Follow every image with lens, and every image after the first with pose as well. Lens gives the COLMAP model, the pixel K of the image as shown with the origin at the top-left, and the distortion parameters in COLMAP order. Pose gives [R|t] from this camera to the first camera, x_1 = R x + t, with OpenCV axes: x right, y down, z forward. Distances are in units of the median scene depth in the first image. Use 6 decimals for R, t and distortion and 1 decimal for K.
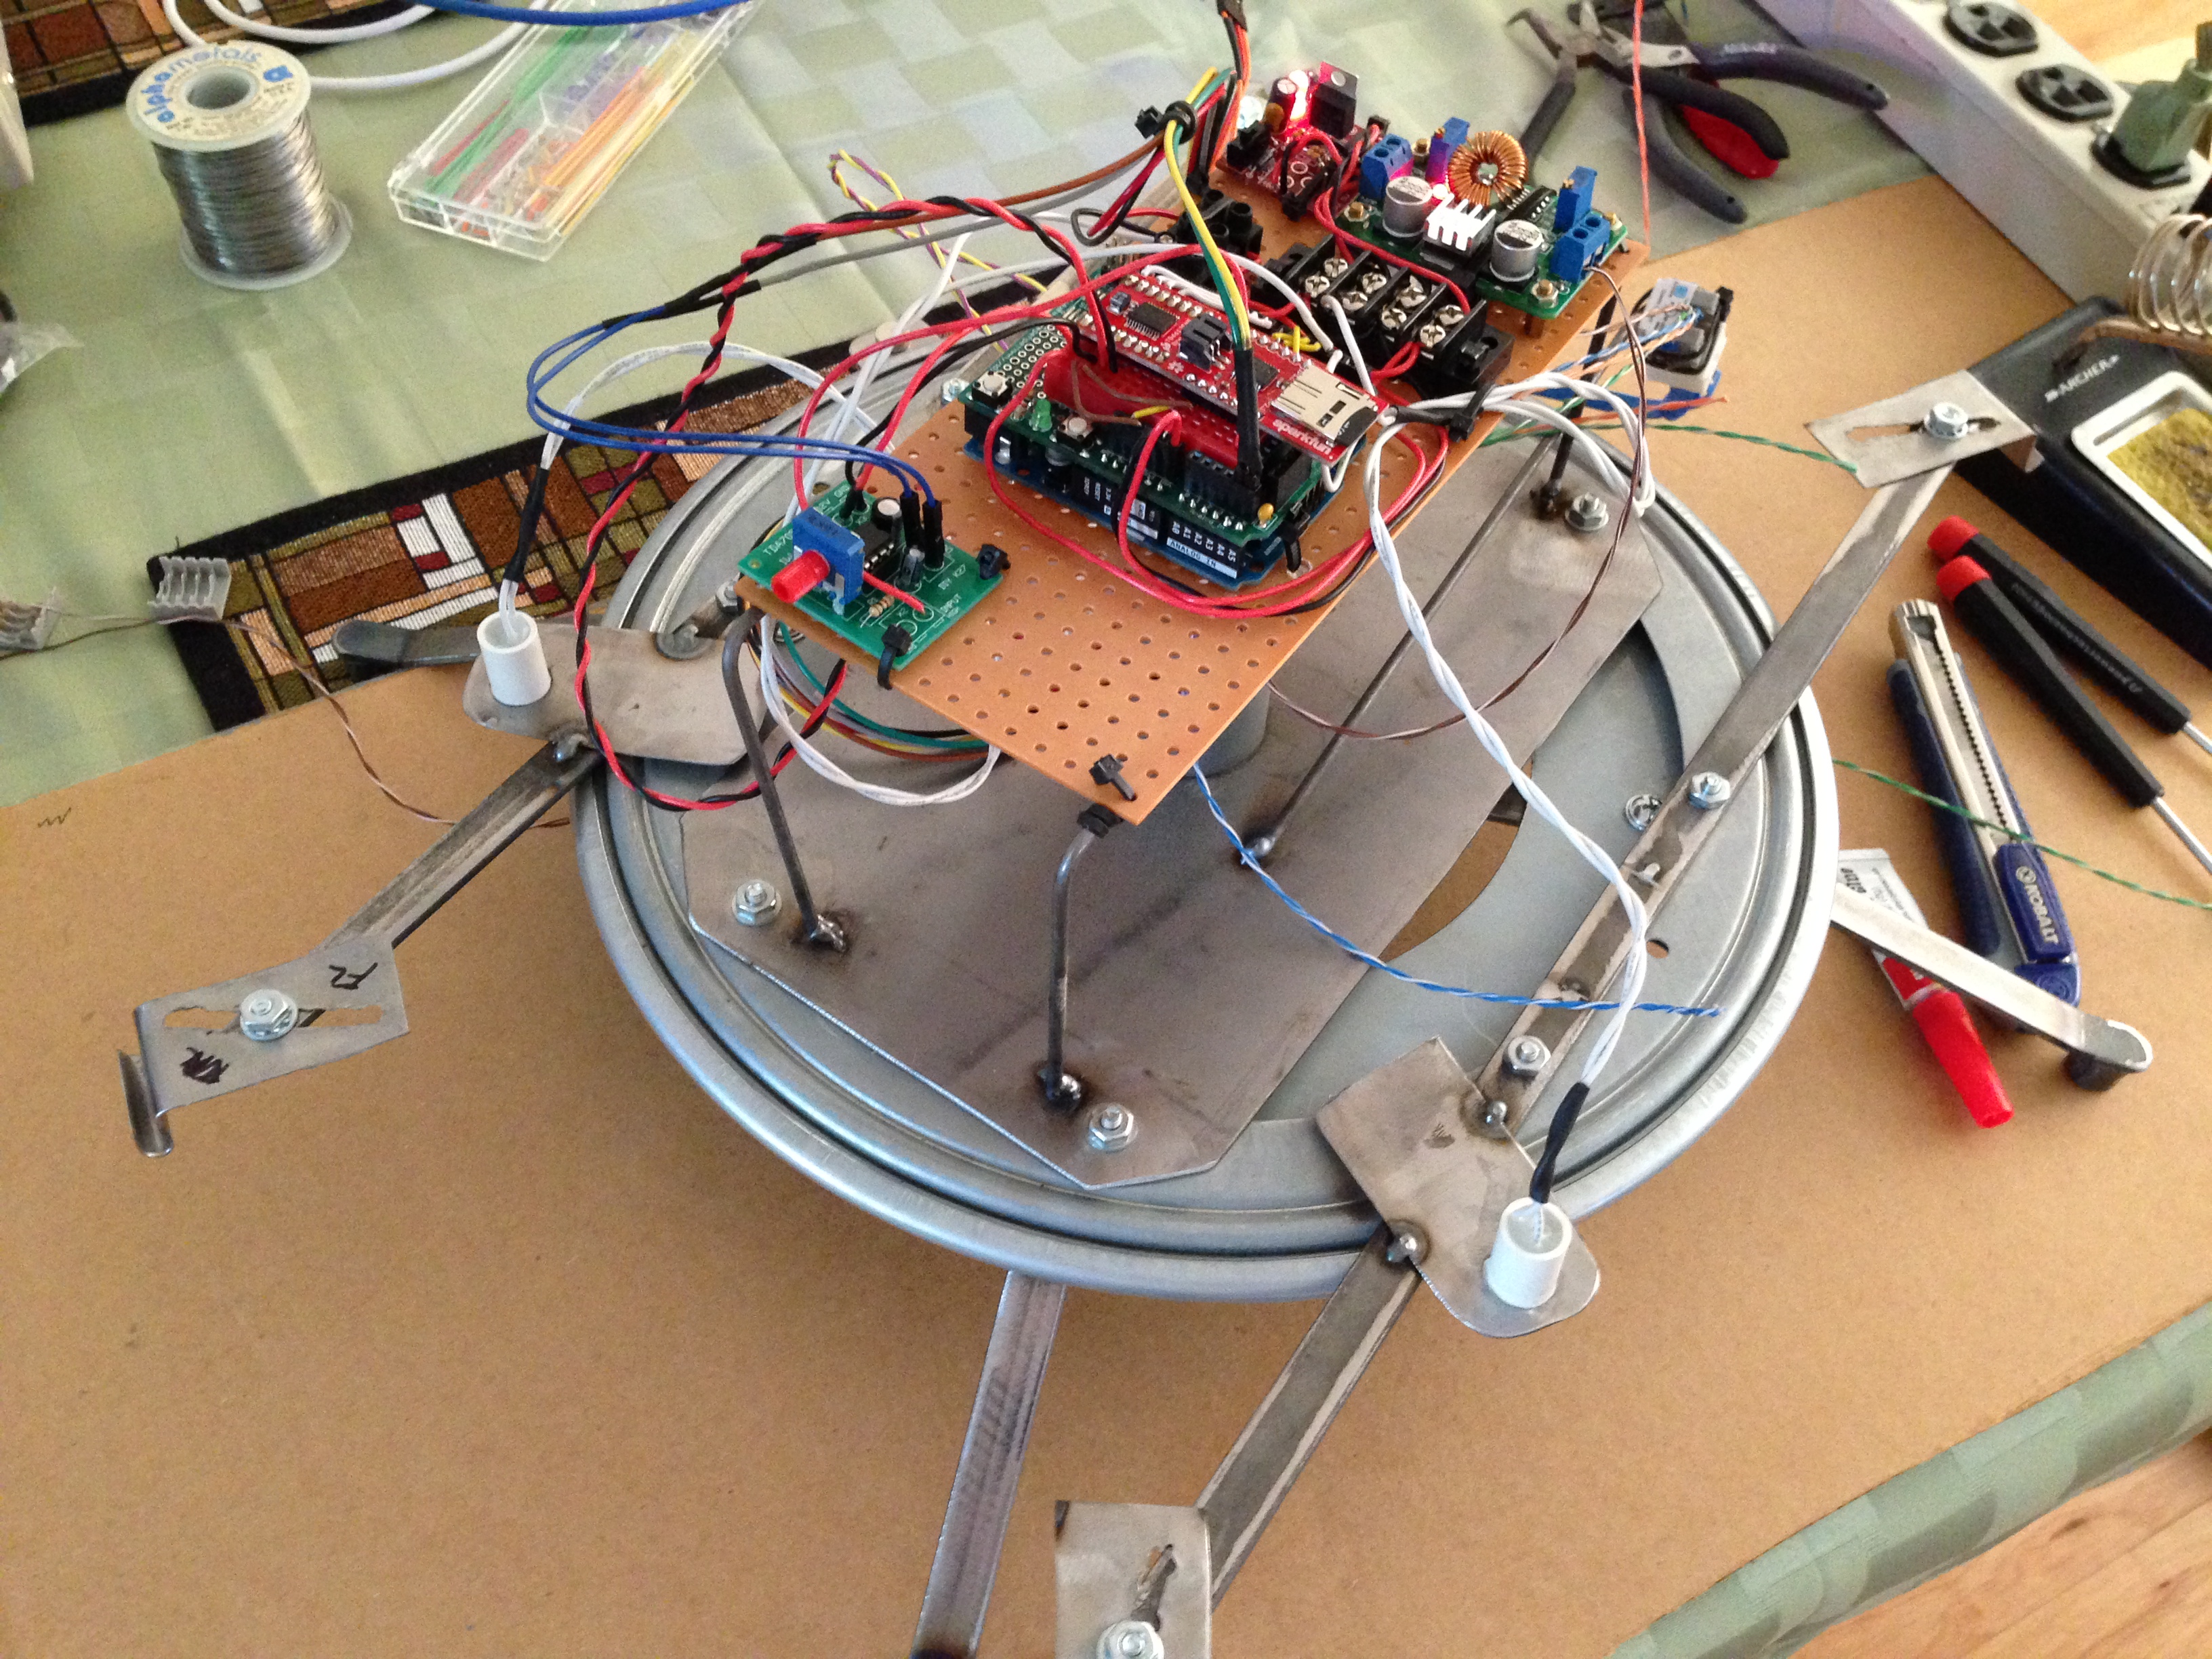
lens RADIAL K [[2084.3, 0, 1101.1], [0, 2084.3, 824.2], [0, 0, 1]] dist [0.073457, -0.021124]
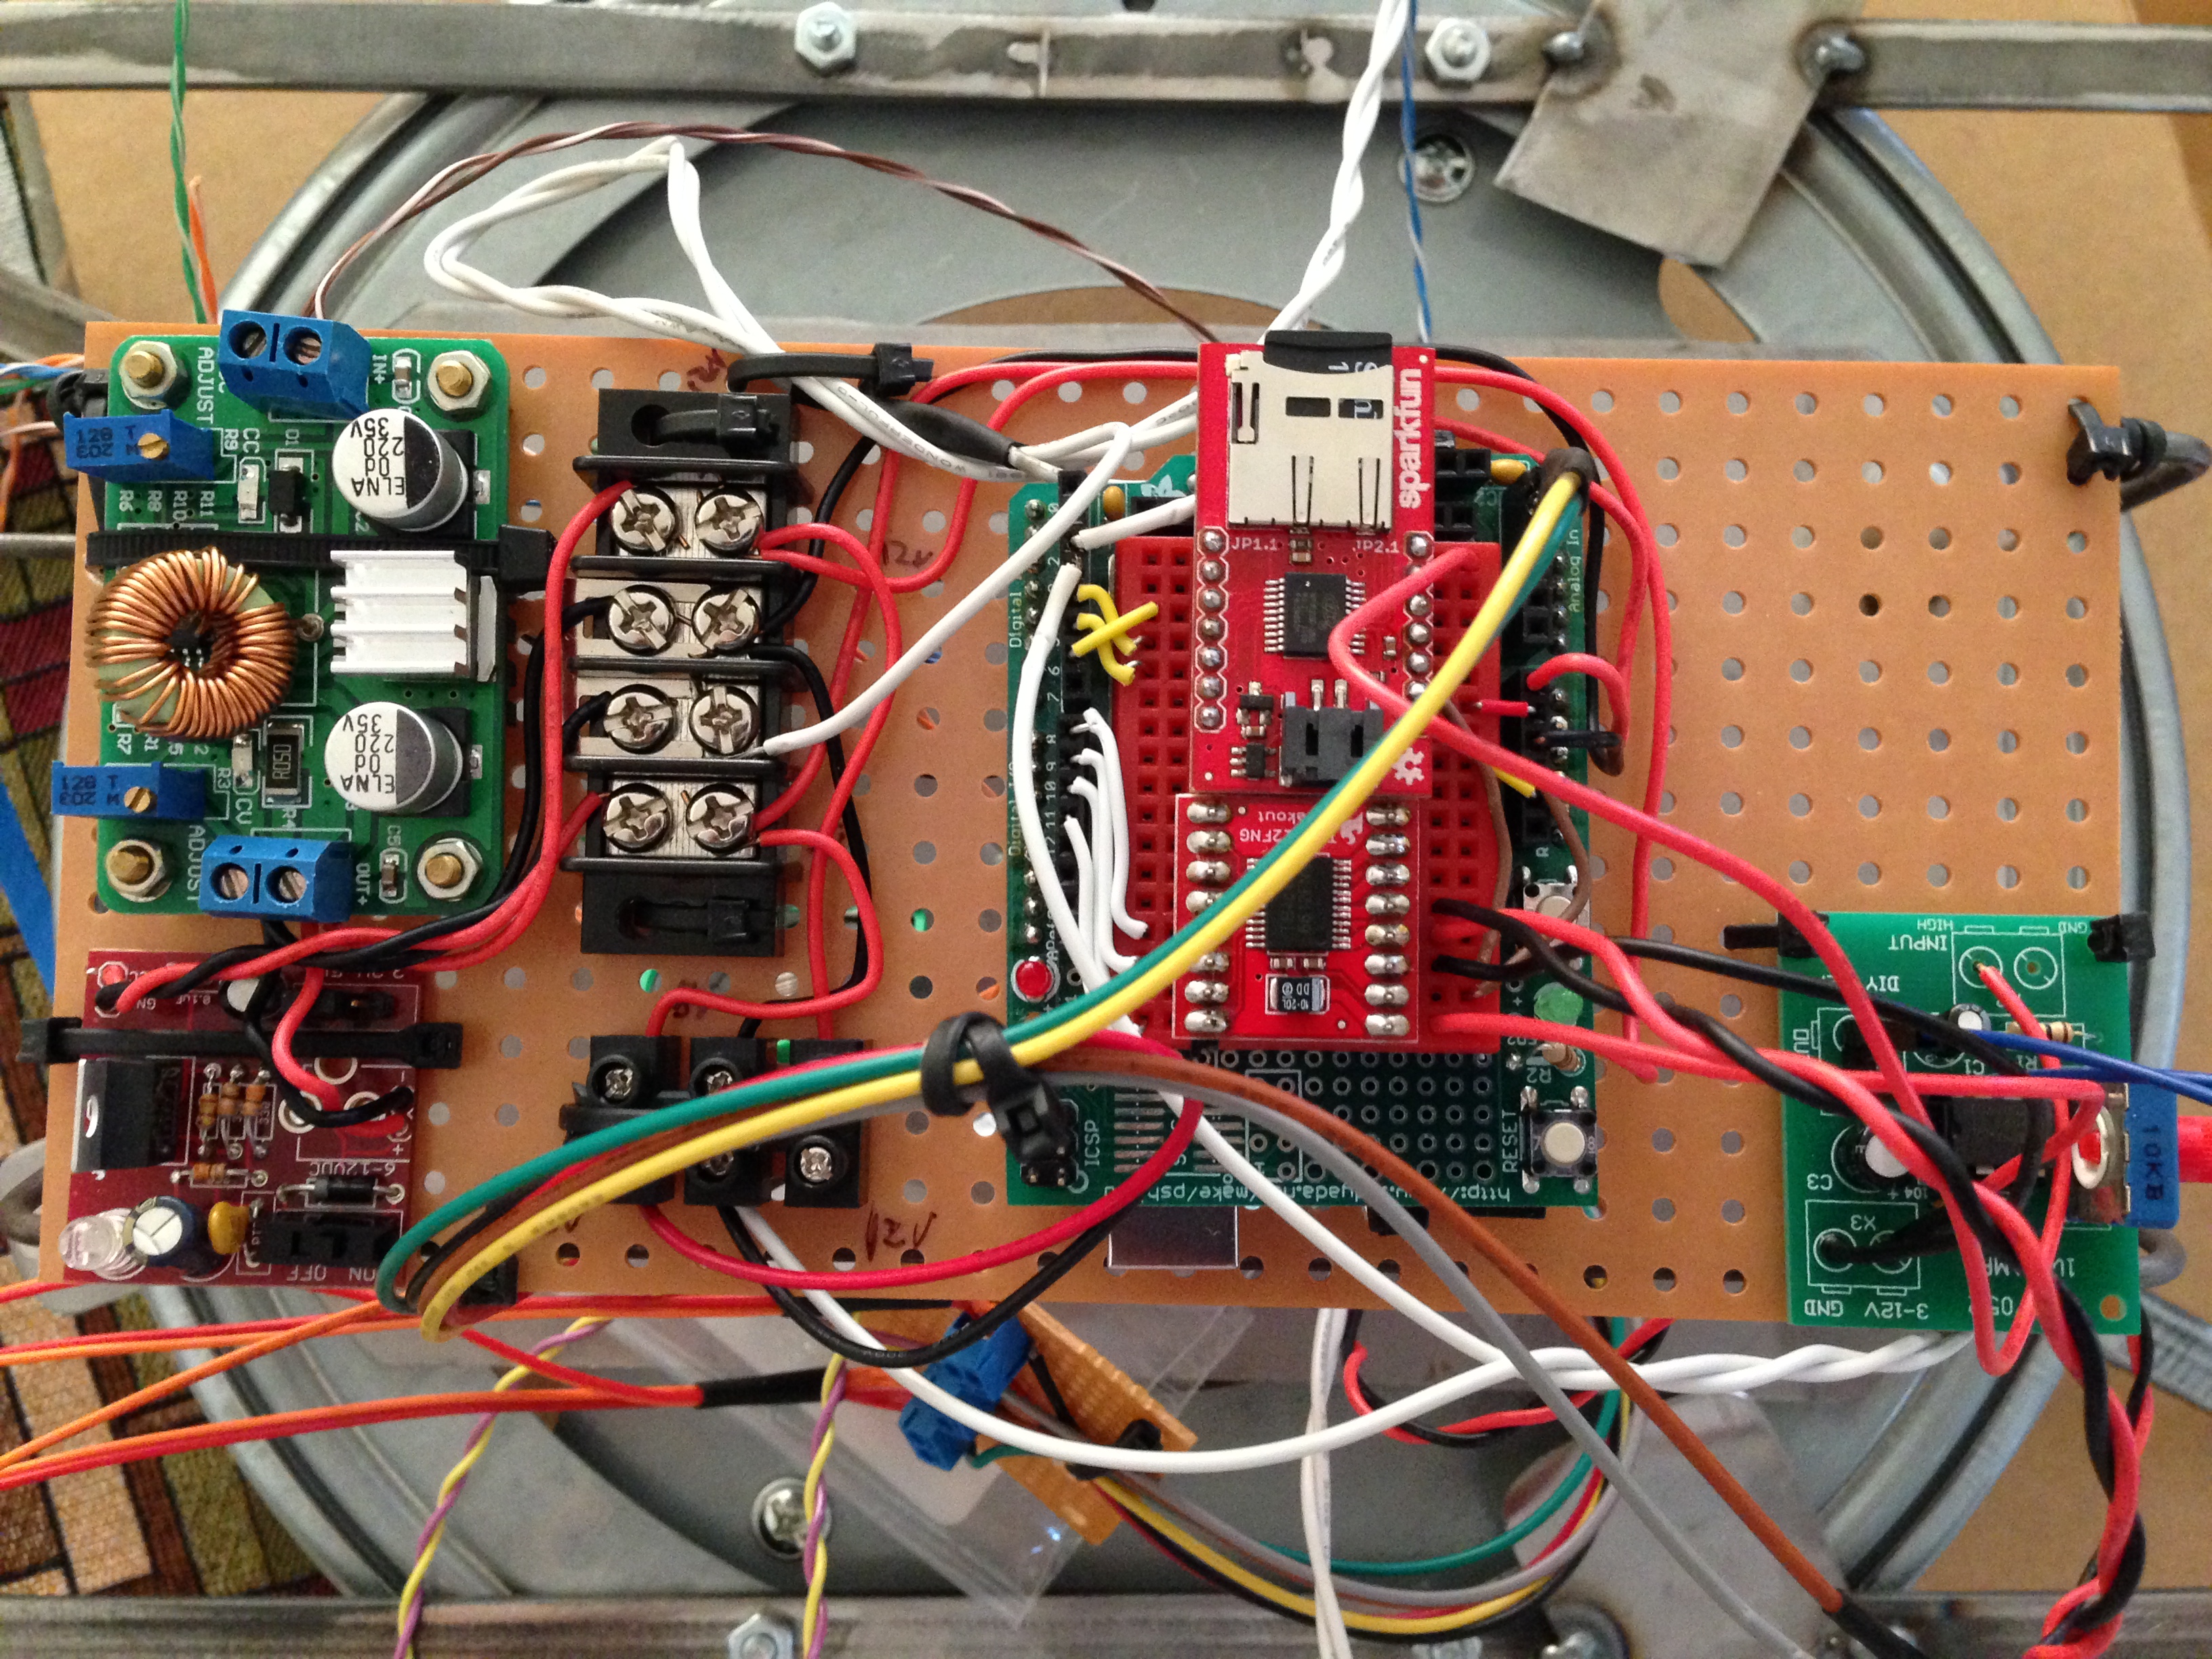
lens RADIAL K [[2084.3, 0, 1101.1], [0, 2084.3, 824.2], [0, 0, 1]] dist [0.073457, -0.021124]
pose [[-0.559878, -0.828212, 0.024541, 0.049358], [0.649431, -0.420242, 0.633747, -0.531375], [-0.514563, 0.370759, 0.773151, 0.670453]]
